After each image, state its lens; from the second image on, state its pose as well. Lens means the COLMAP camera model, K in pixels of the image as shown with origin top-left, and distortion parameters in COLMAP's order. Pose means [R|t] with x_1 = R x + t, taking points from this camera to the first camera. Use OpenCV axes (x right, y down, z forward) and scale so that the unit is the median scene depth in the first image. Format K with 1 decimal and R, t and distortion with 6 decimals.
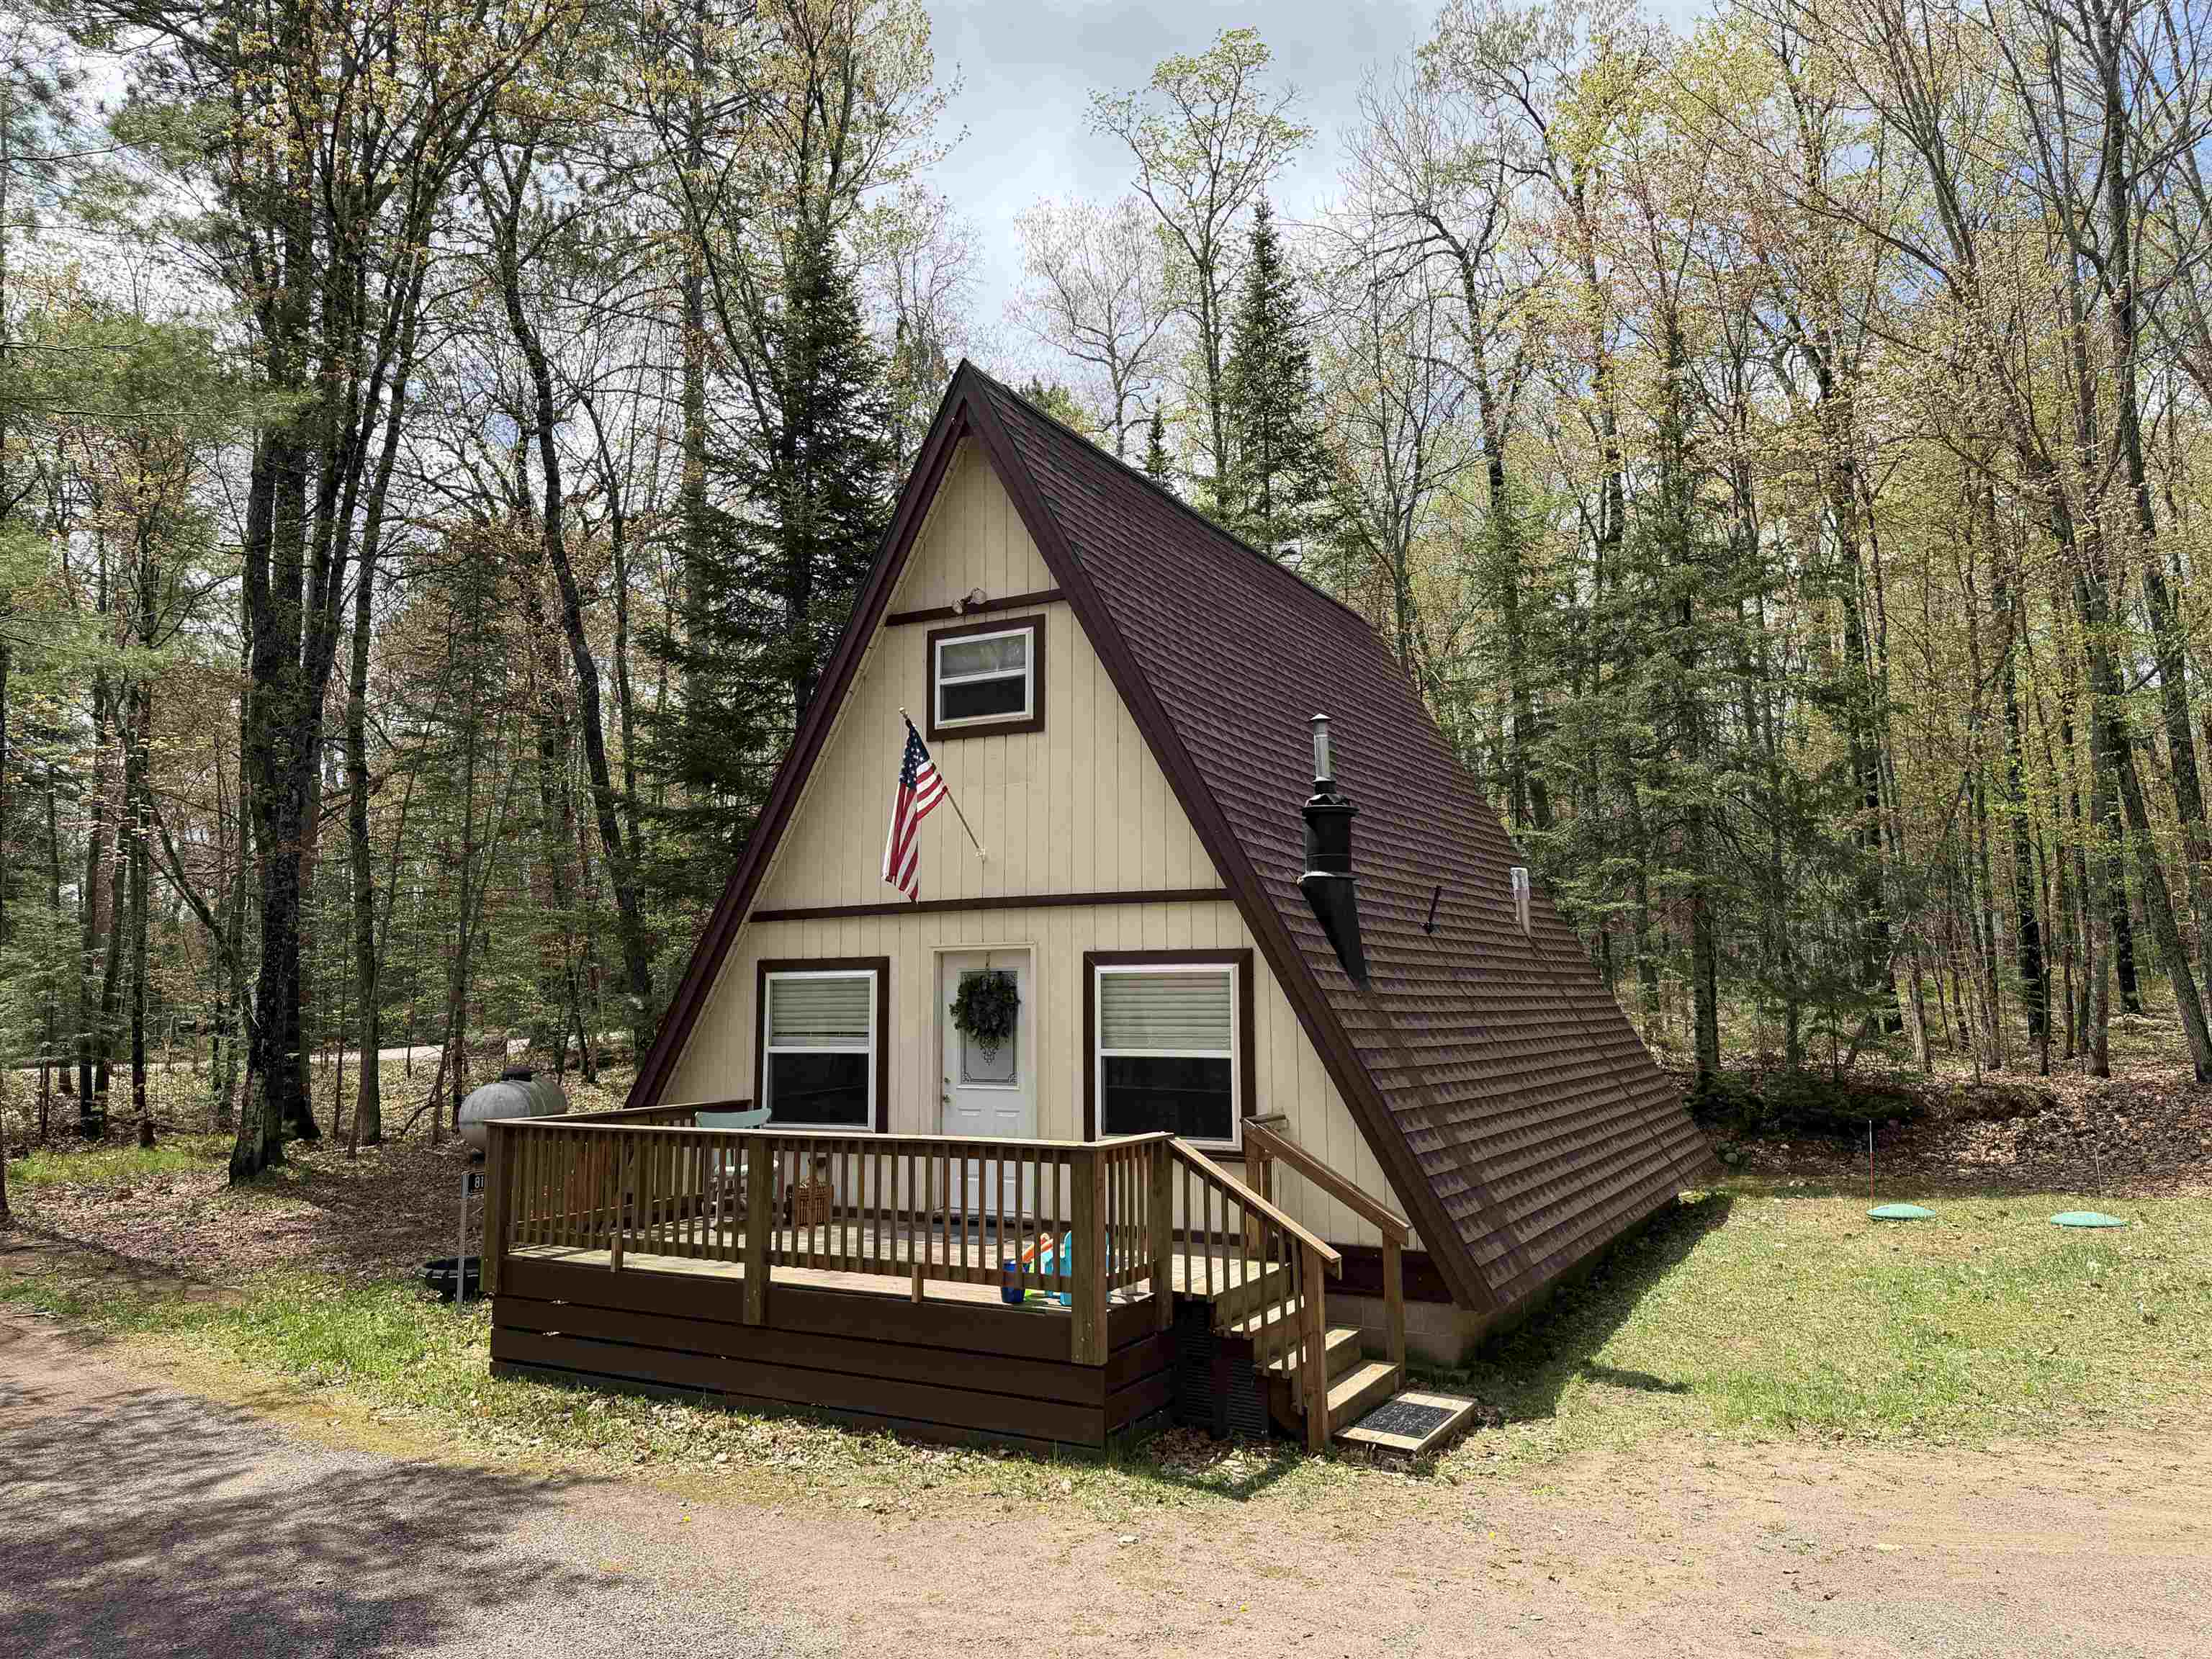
lens RADIAL K [[1547.7, 0, 1106.0], [0, 1547.7, 829.5], [0, 0, 1]] dist [0.122410, -0.000647]
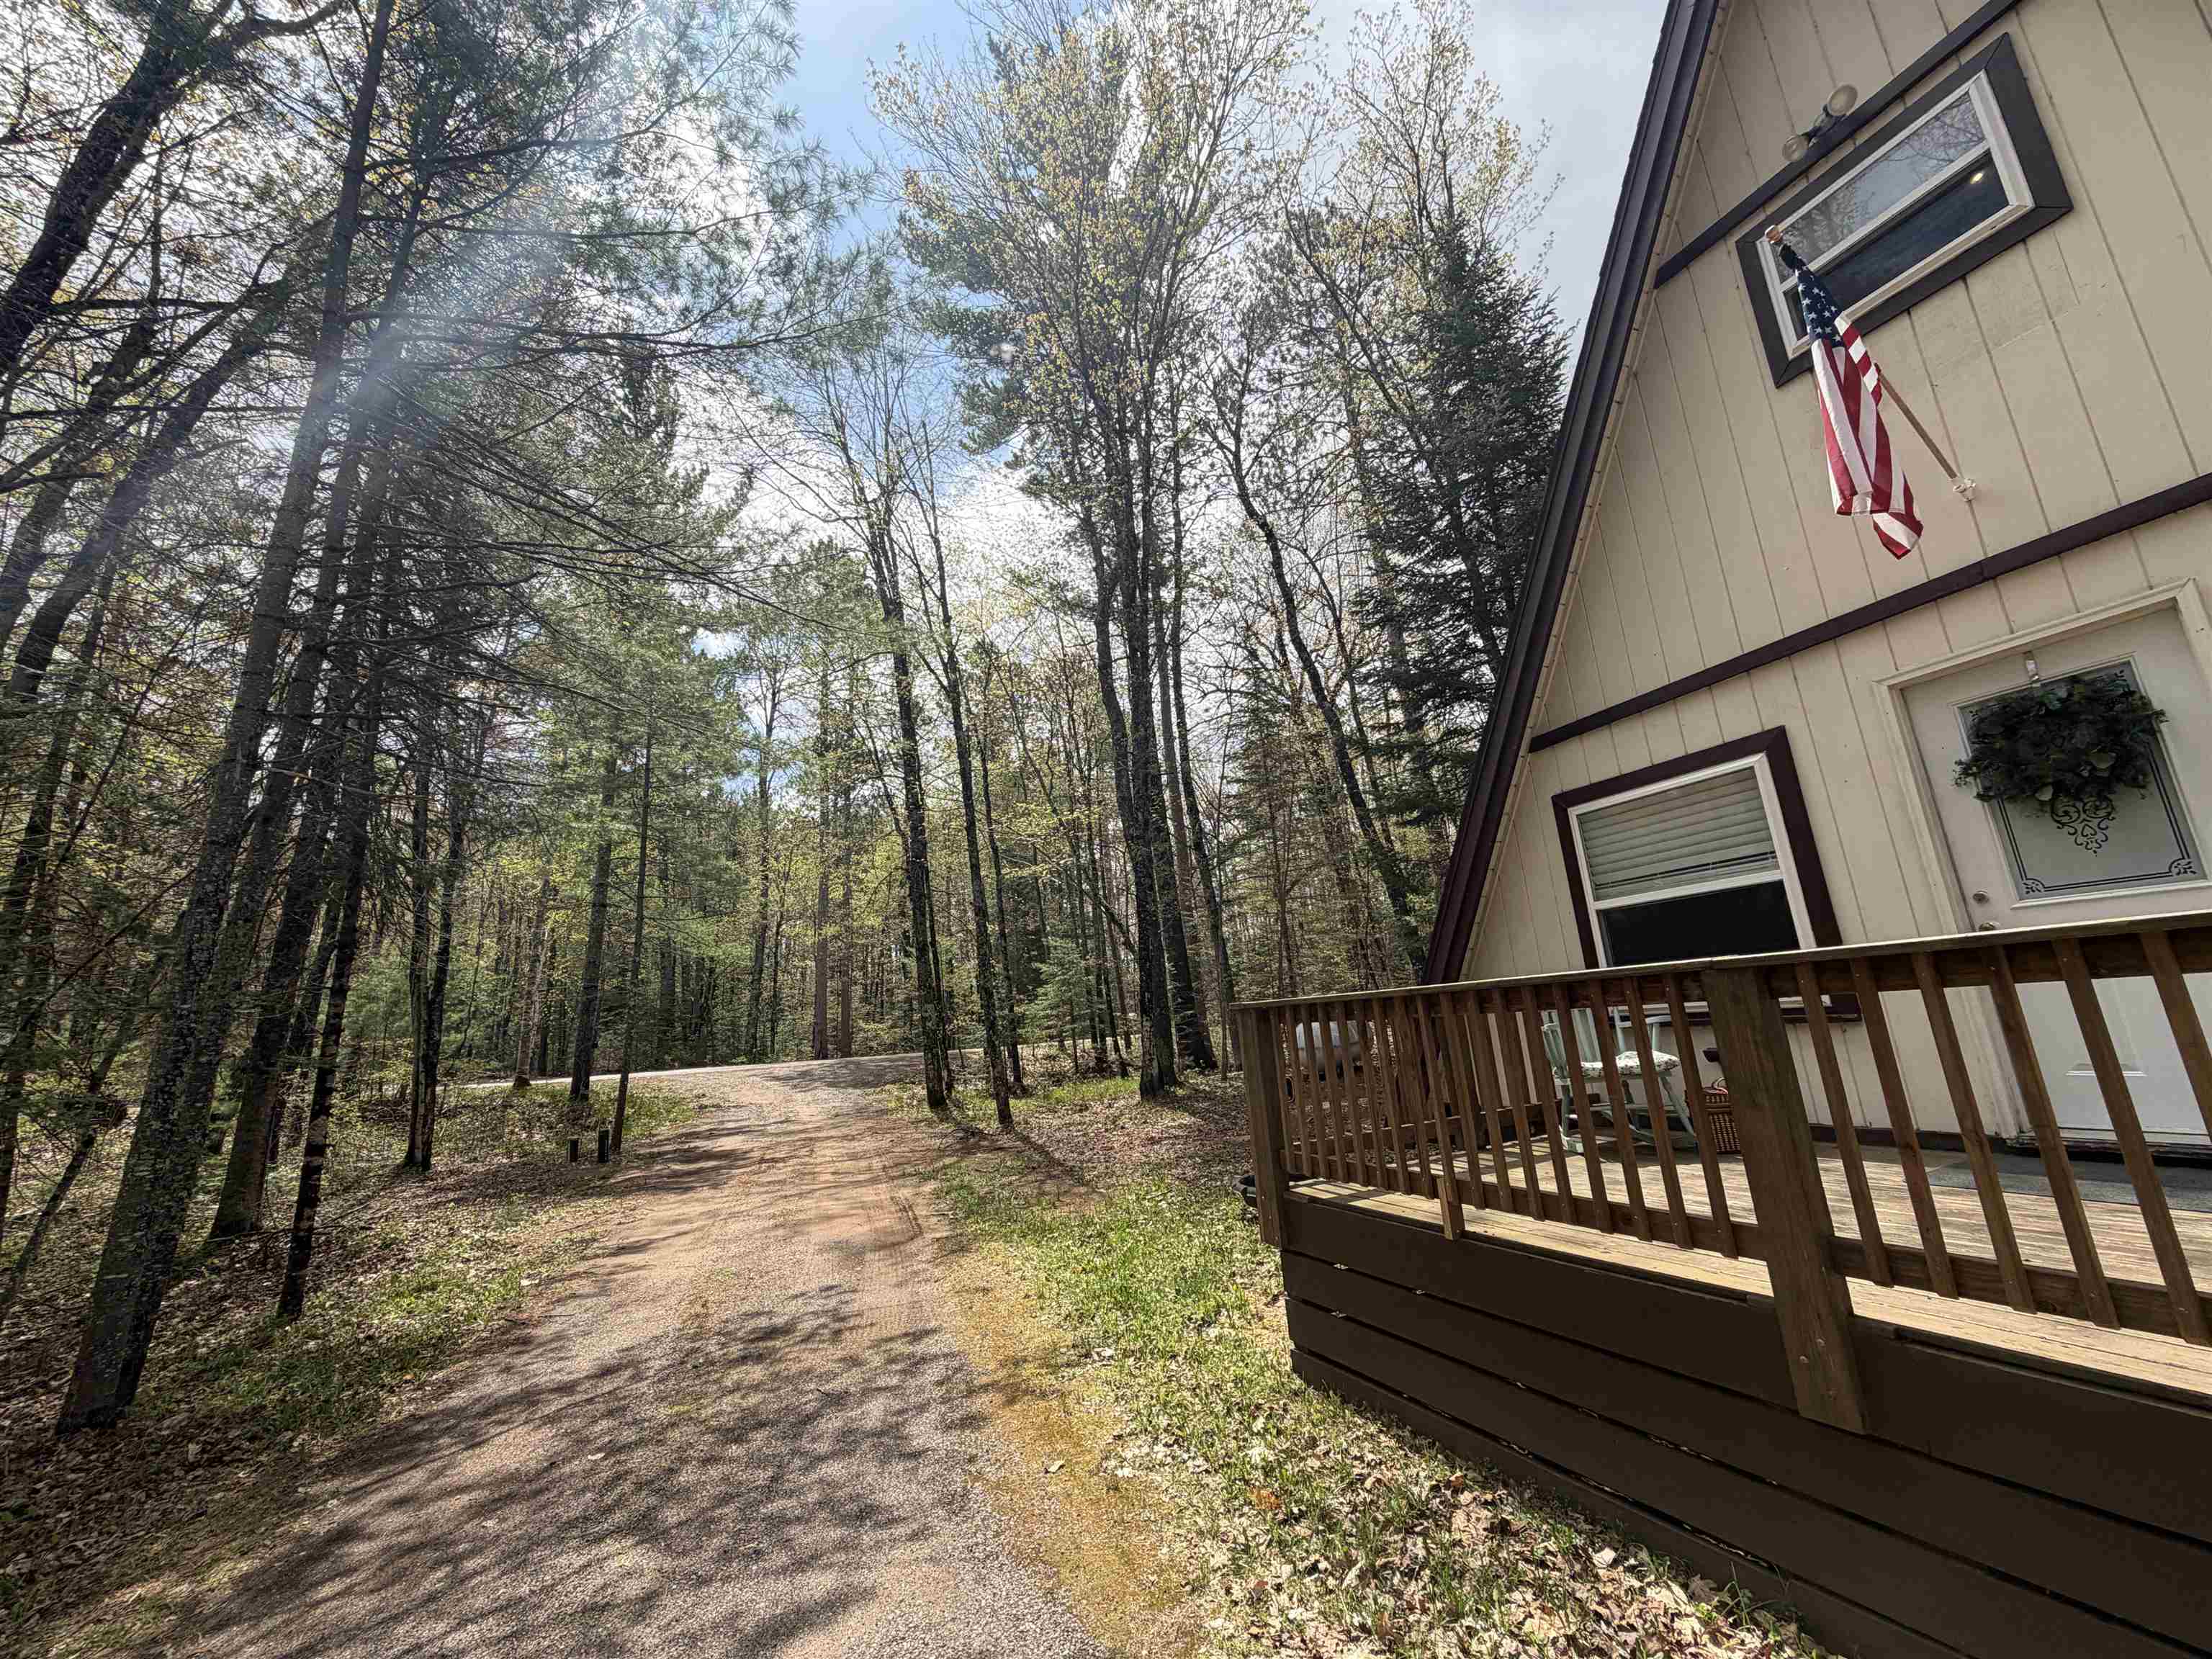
lens RADIAL K [[888.3, 0, 1106.0], [0, 888.3, 829.5], [0, 0, 1]] dist [0.000060, 0.000054]
pose [[0.812534, -0.184414, -0.552974, -0.171728], [0.138162, 0.982534, -0.124655, 0.130208], [0.566304, 0.024886, 0.823821, 0.546210]]
